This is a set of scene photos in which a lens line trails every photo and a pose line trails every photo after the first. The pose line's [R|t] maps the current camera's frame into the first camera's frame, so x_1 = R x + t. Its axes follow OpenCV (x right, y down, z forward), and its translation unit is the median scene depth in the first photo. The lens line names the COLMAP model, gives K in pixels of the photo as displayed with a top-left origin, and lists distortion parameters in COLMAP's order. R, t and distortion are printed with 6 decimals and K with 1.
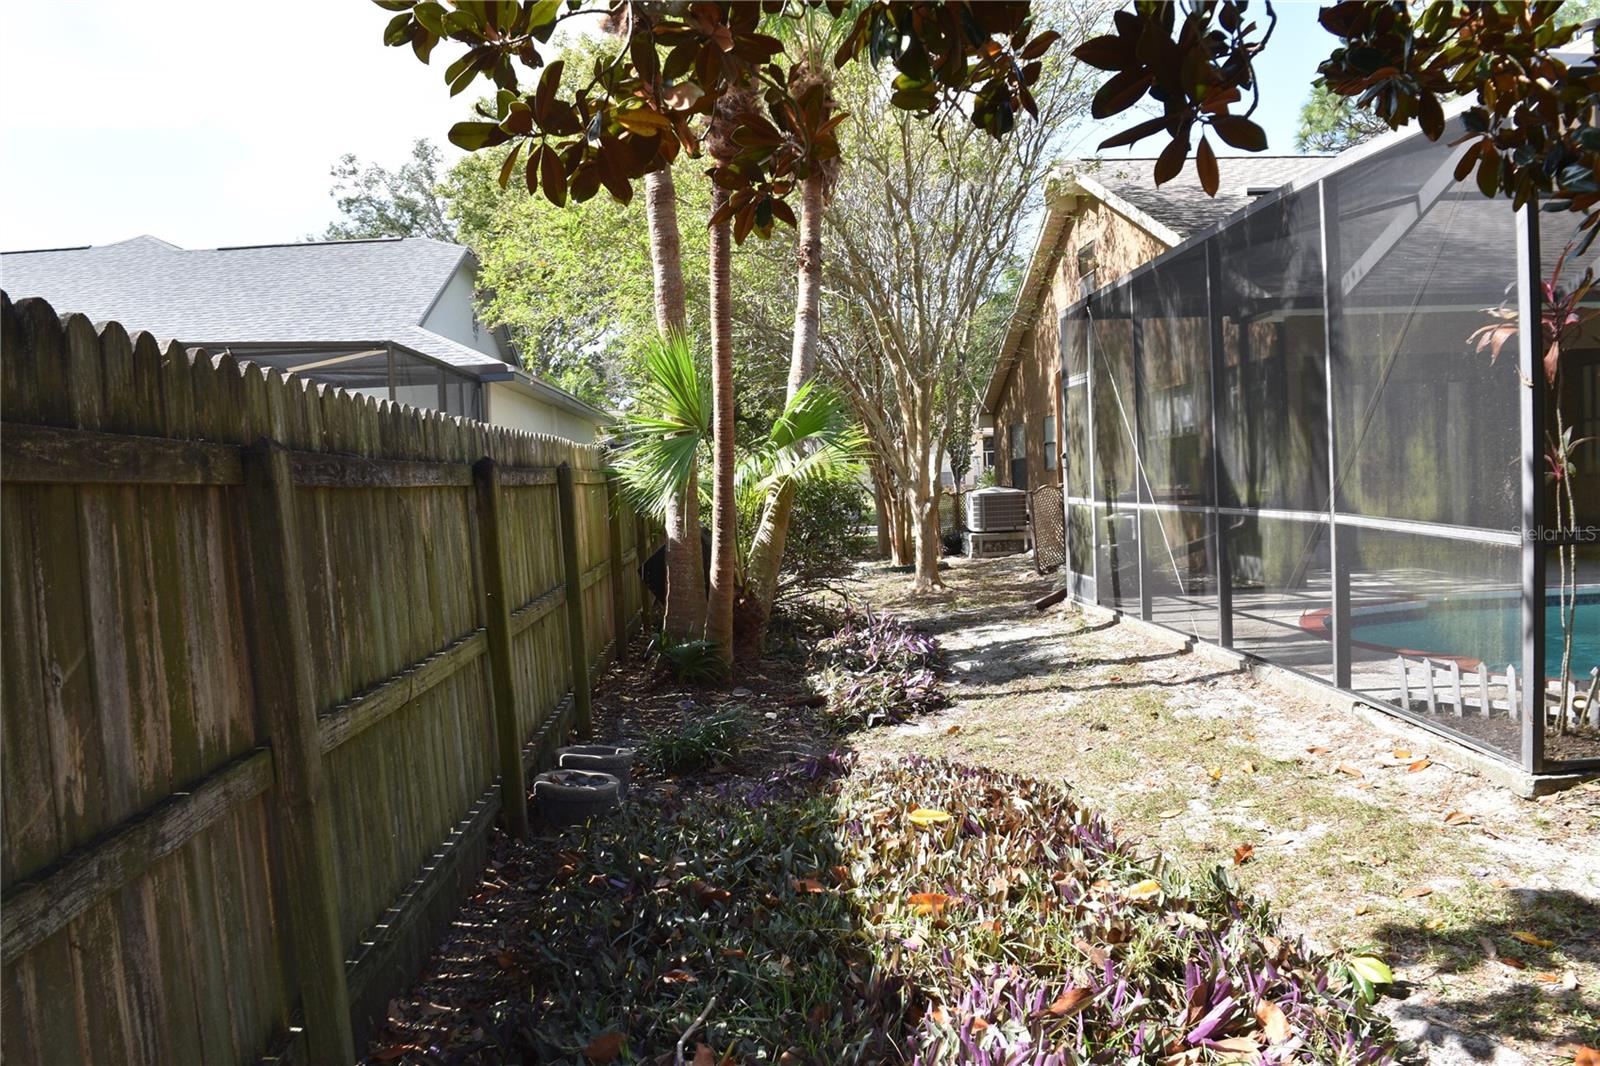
lens RADIAL K [[1251.7, 0, 781.8], [0, 1251.7, 552.1], [0, 0, 1]] dist [-0.097800, 0.020870]
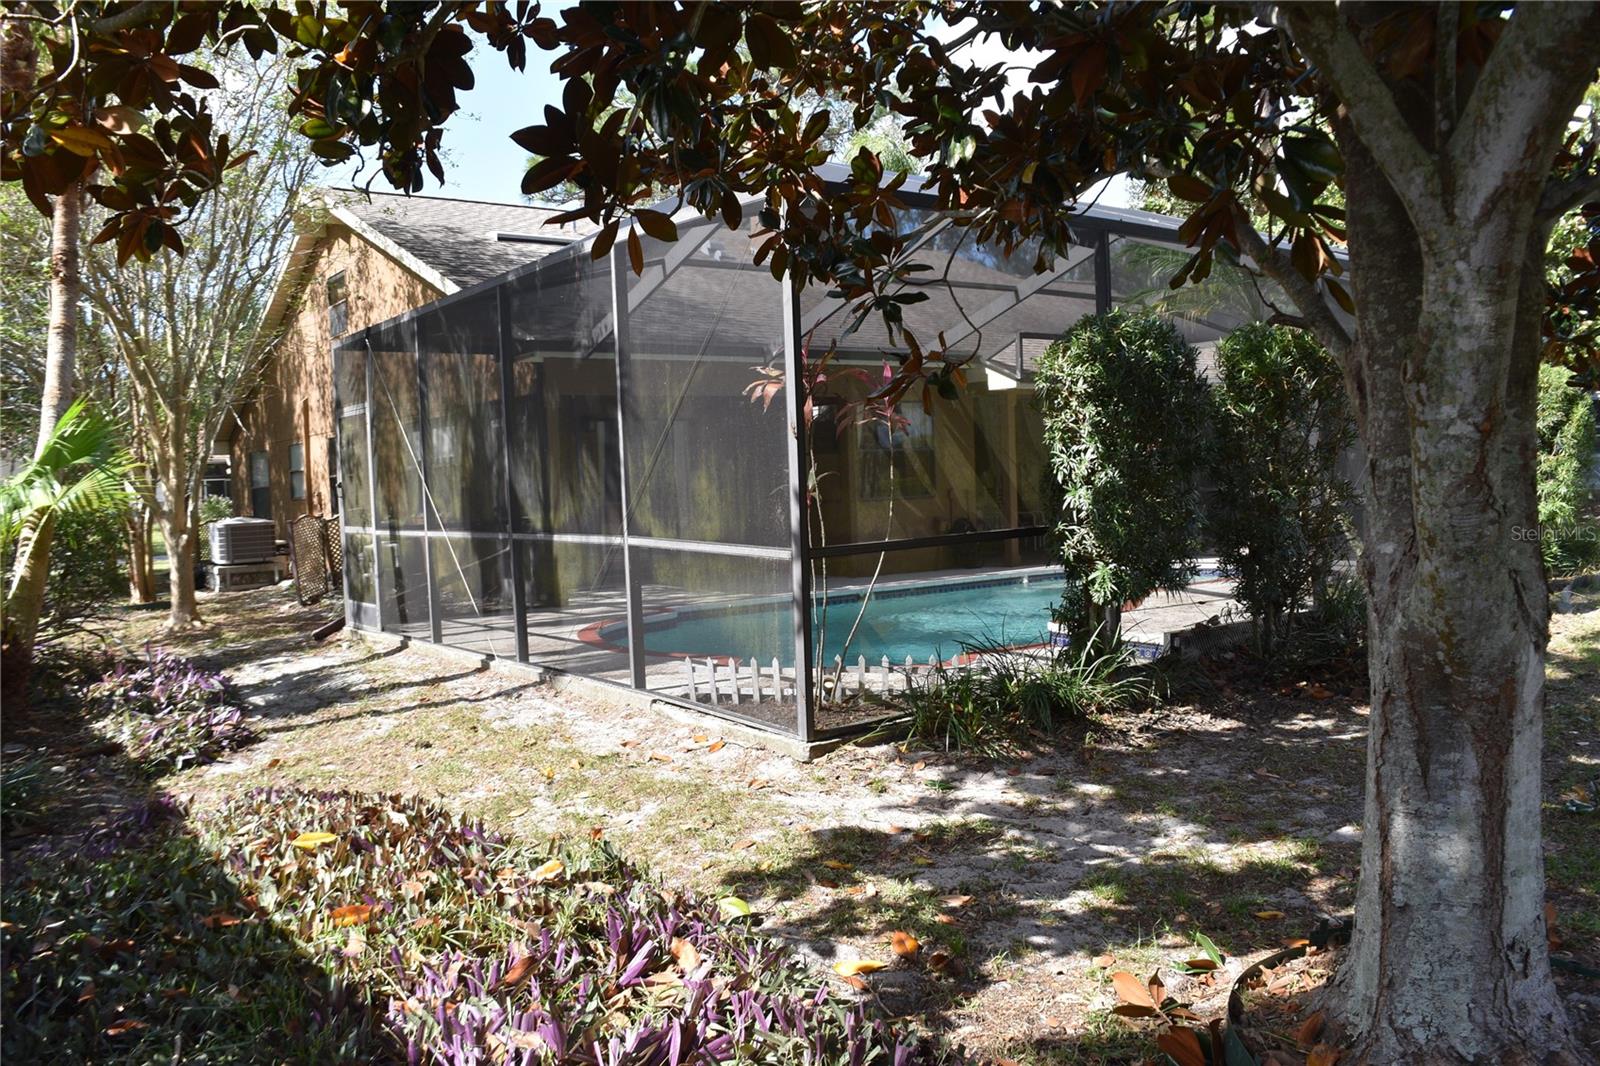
lens RADIAL K [[1251.7, 0, 781.8], [0, 1251.7, 552.1], [0, 0, 1]] dist [-0.097800, 0.020870]
pose [[0.819237, -0.021845, 0.573039, -0.116387], [0.035078, 0.999312, -0.012052, 0.002332], [-0.572381, 0.029975, 0.819440, -0.042086]]
